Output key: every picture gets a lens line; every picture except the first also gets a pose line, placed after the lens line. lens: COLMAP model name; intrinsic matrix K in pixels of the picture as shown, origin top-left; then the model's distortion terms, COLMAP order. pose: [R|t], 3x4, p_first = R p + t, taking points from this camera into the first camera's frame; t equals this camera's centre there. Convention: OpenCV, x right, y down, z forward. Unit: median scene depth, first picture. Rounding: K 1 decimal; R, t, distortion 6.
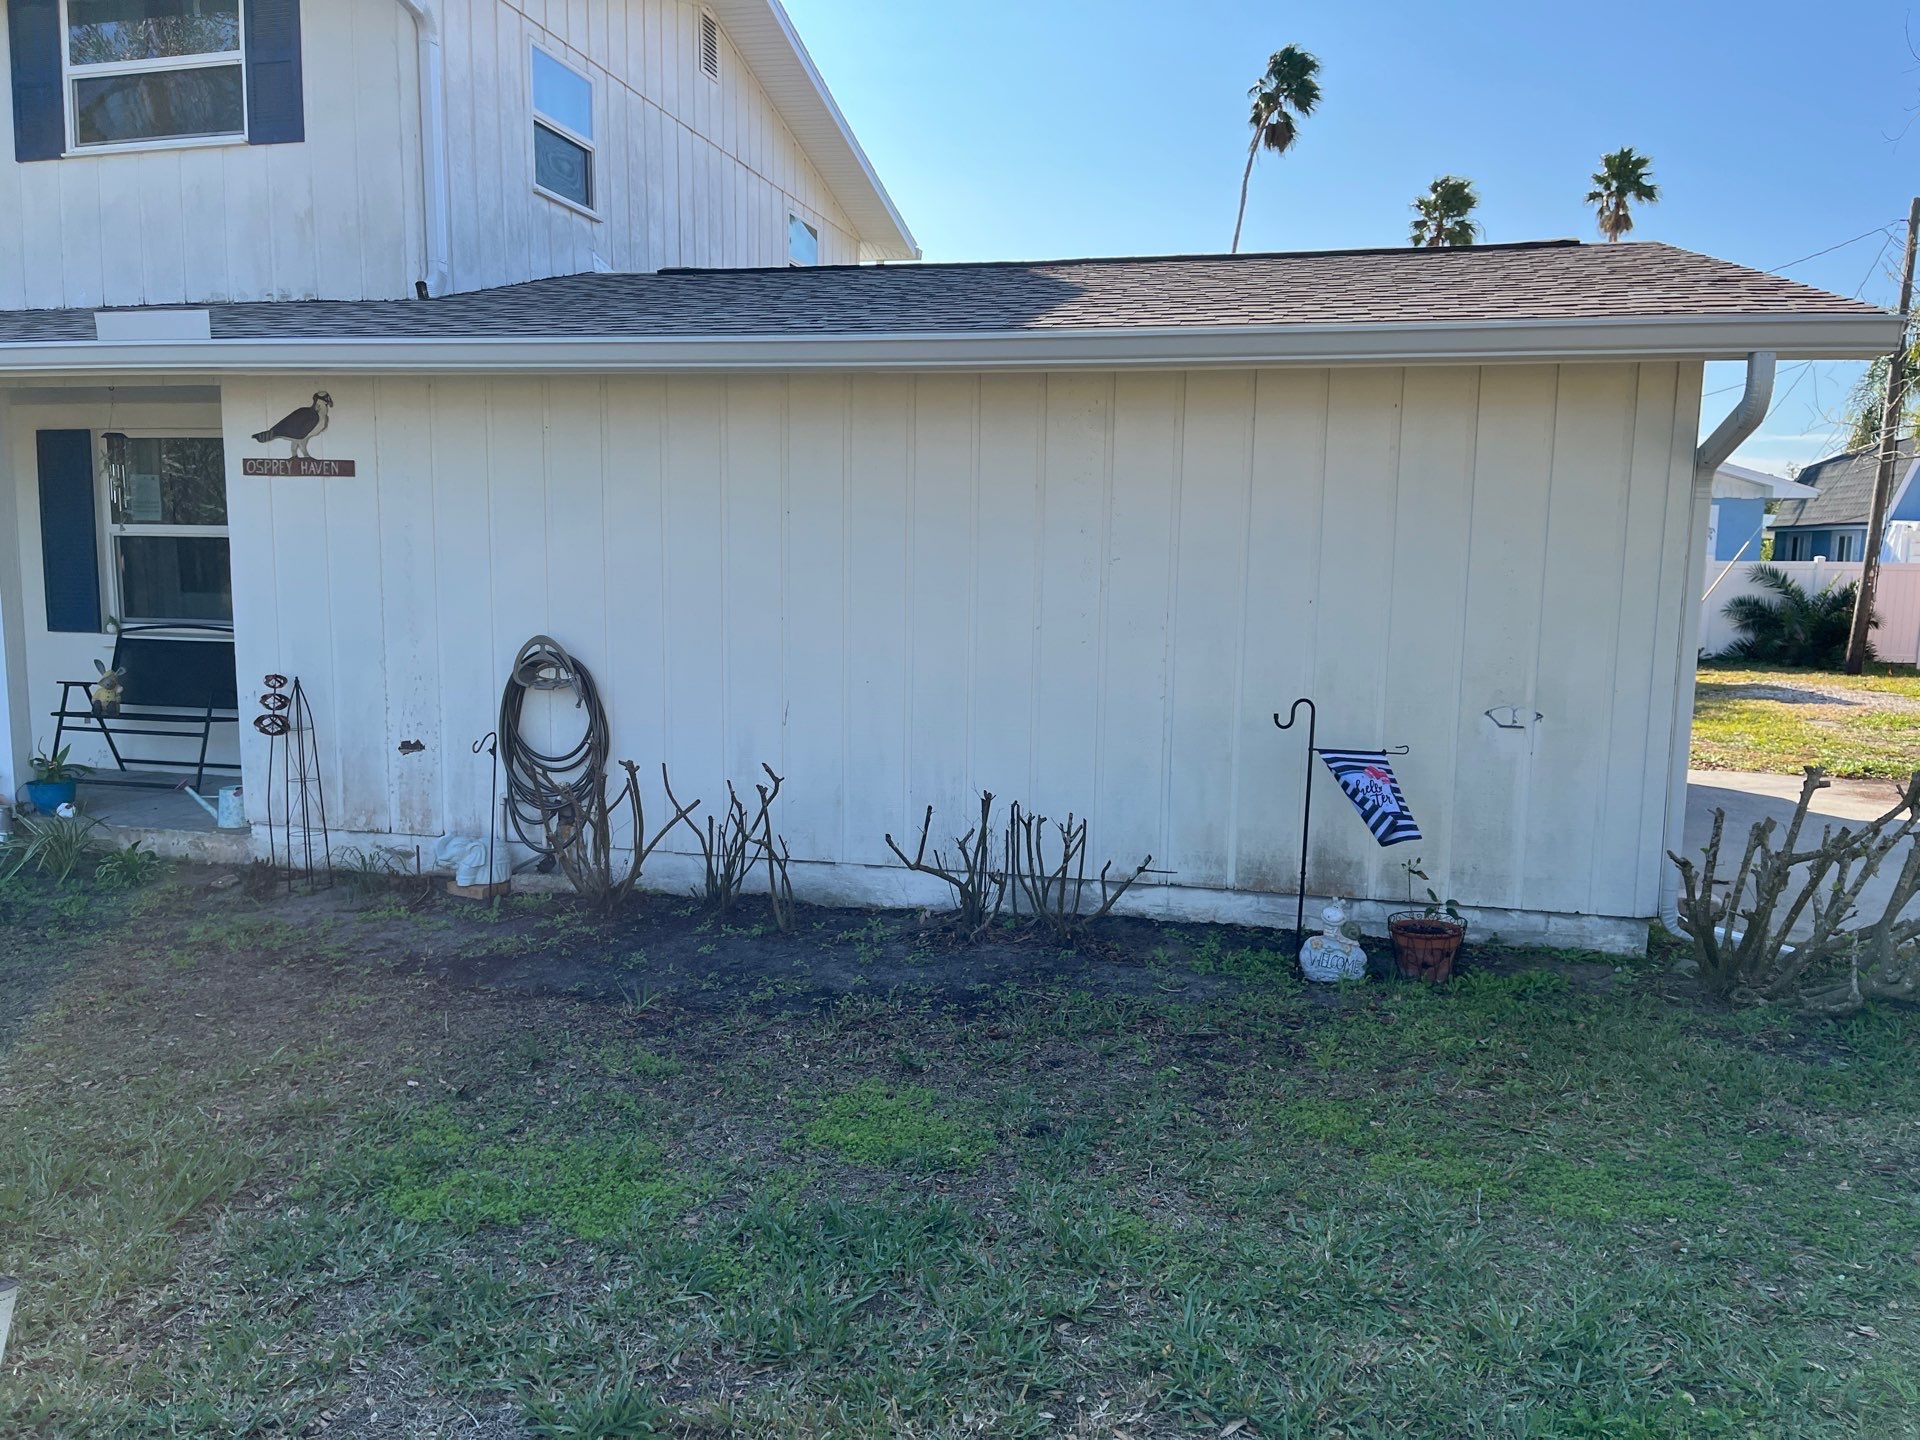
lens RADIAL K [[1470.4, 0, 973.1], [0, 1470.4, 724.0], [0, 0, 1]] dist [0.030170, -0.008609]
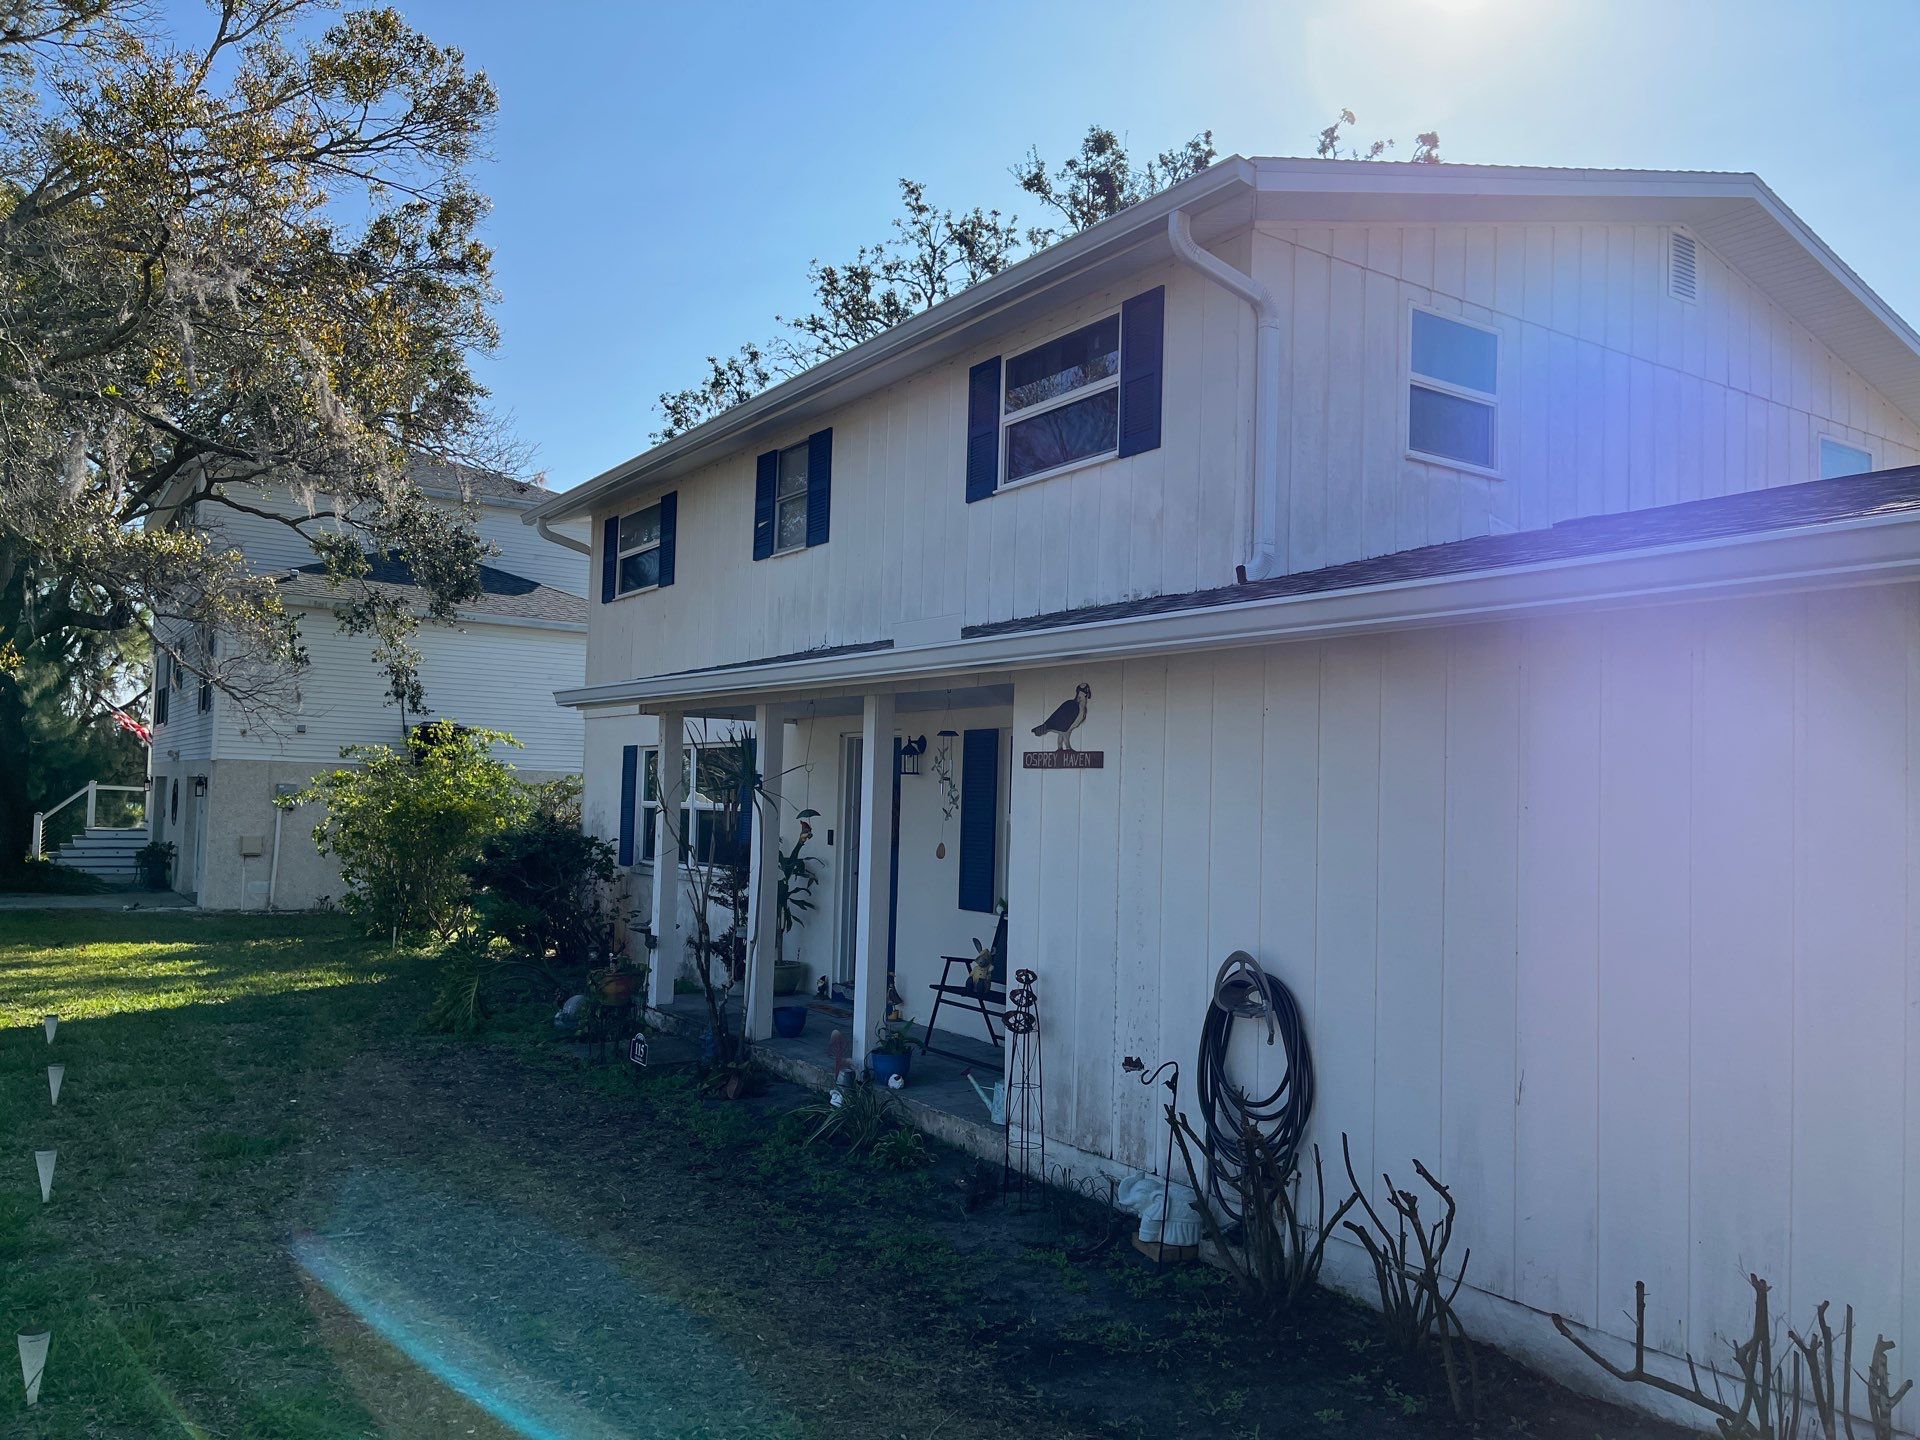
lens RADIAL K [[1458.8, 0, 963.6], [0, 1458.8, 713.4], [0, 0, 1]] dist [0.030894, -0.003504]
pose [[0.720268, -0.035255, -0.692799, 0.171204], [-0.102801, 0.982256, -0.156862, -0.044689], [0.686036, 0.184204, 0.703863, 0.265427]]
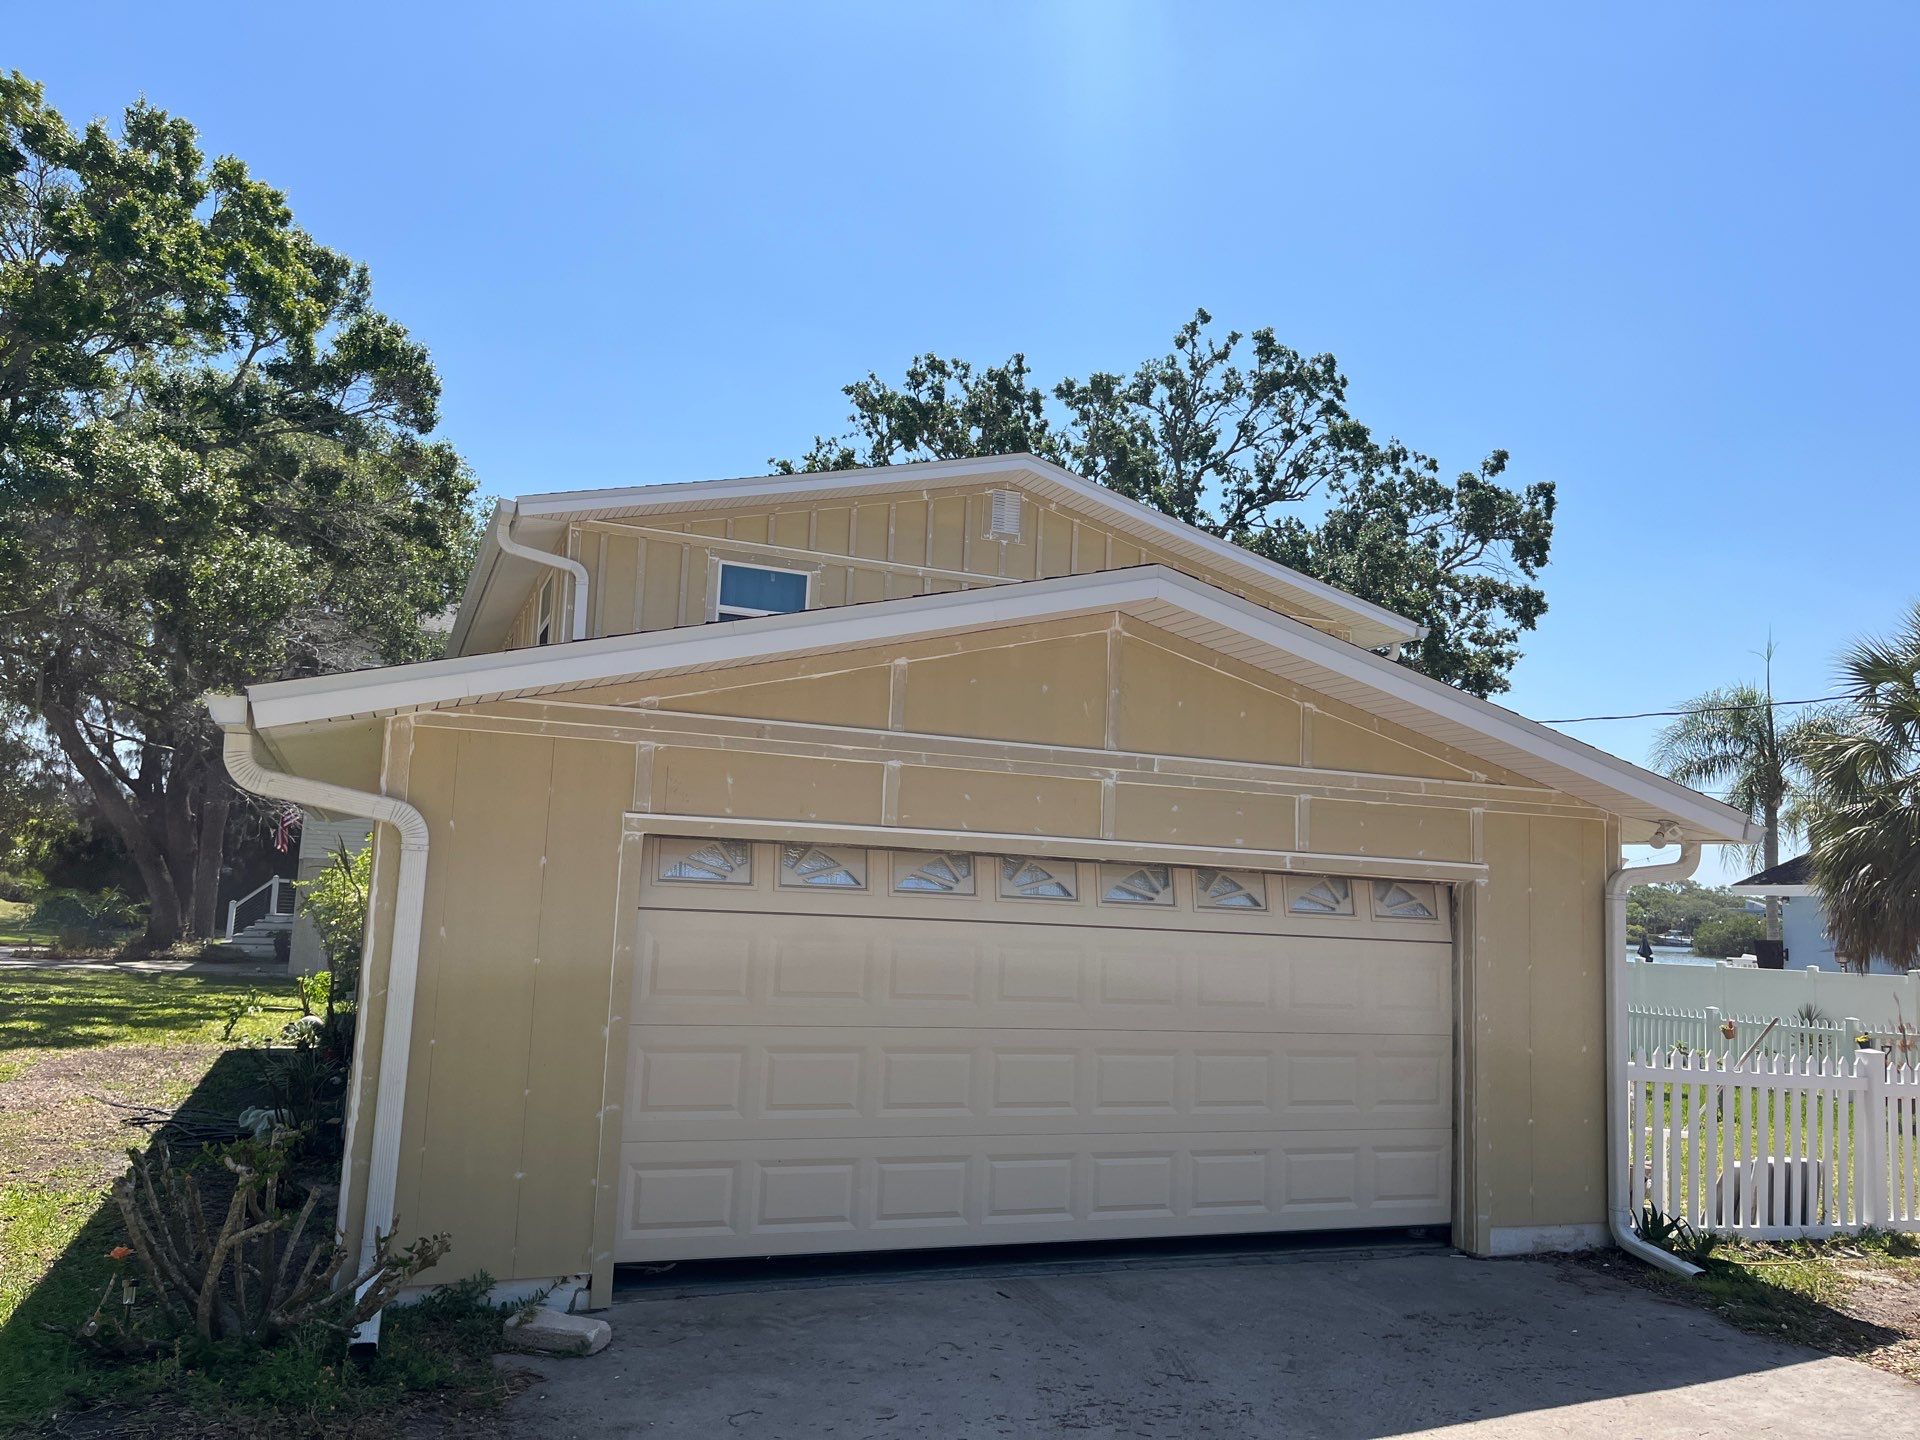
lens RADIAL K [[1470.4, 0, 973.1], [0, 1470.4, 724.0], [0, 0, 1]] dist [0.030170, -0.008609]
pose [[0.571969, -0.091973, -0.815103, 1.269617], [-0.130634, 0.970798, -0.201209, -0.072413], [0.809806, 0.221565, 0.543252, 0.595598]]
